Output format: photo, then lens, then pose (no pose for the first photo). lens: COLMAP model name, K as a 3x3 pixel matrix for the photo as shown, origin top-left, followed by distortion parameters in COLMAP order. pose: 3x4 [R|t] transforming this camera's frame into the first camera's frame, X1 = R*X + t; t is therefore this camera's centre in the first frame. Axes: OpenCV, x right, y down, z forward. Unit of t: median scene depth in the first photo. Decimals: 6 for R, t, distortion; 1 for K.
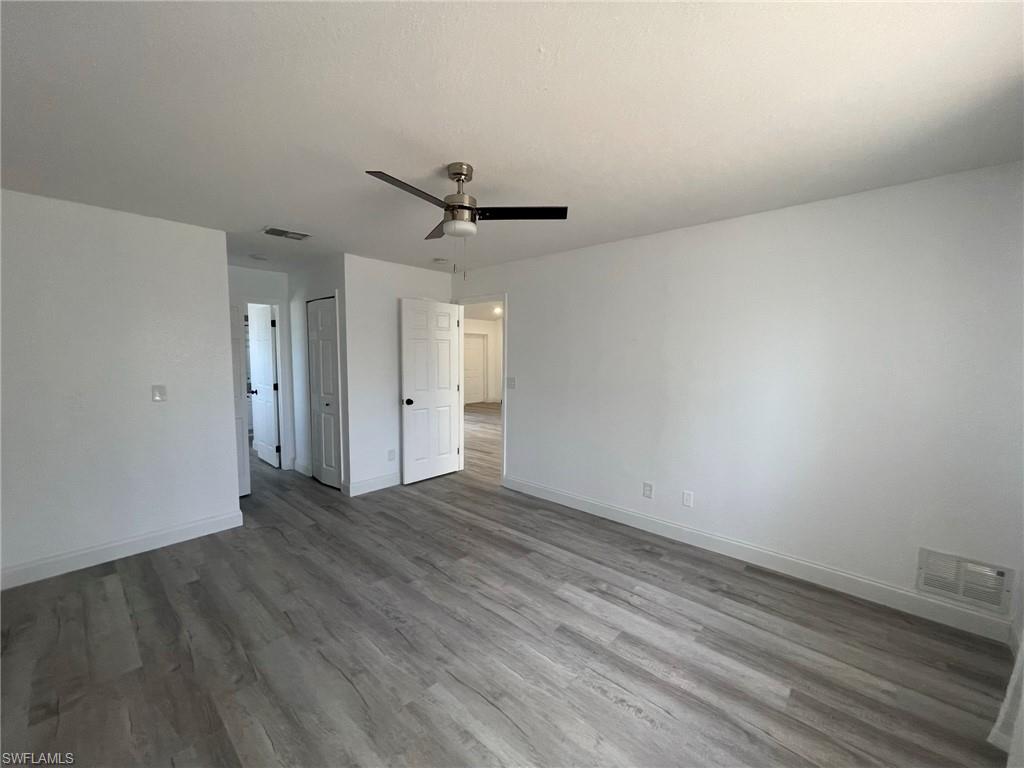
lens RADIAL K [[407.1, 0, 511.4], [0, 407.1, 384.4], [0, 0, 1]] dist [0.002554, 0.000475]
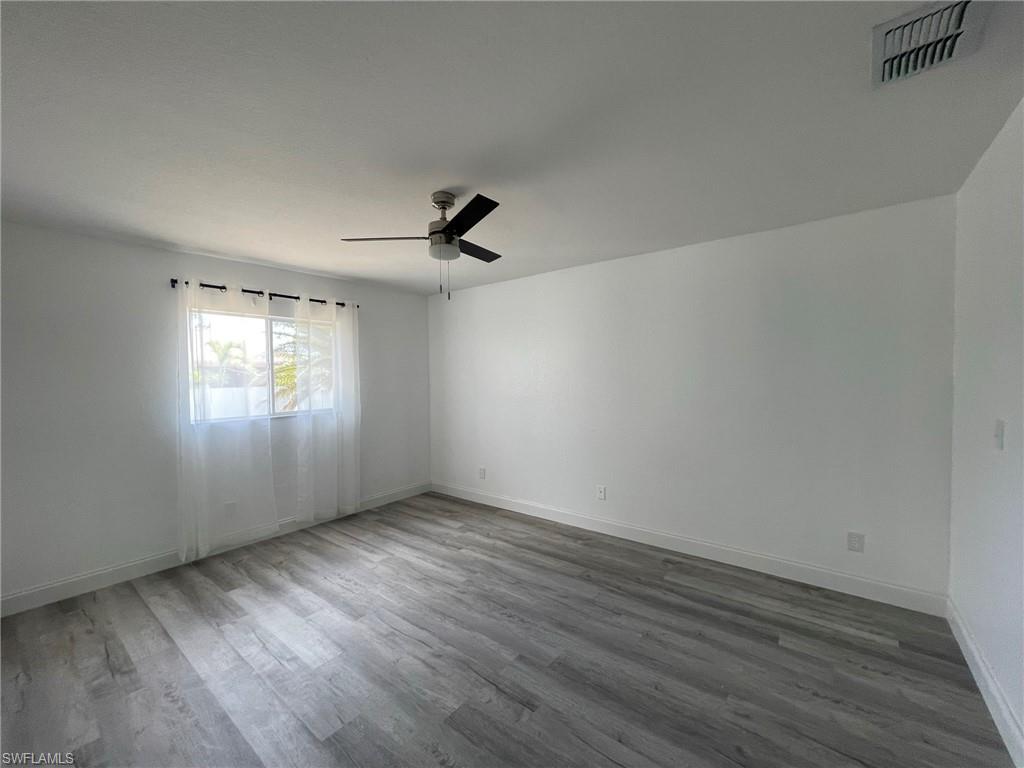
lens RADIAL K [[407.1, 0, 511.0], [0, 407.1, 375.3], [0, 0, 1]] dist [0.002554, 0.000475]
pose [[-0.997159, 0.005652, -0.075109, -0.201806], [-0.000104, 0.997075, 0.076424, -0.136381], [0.075321, 0.076215, -0.994242, 1.974861]]
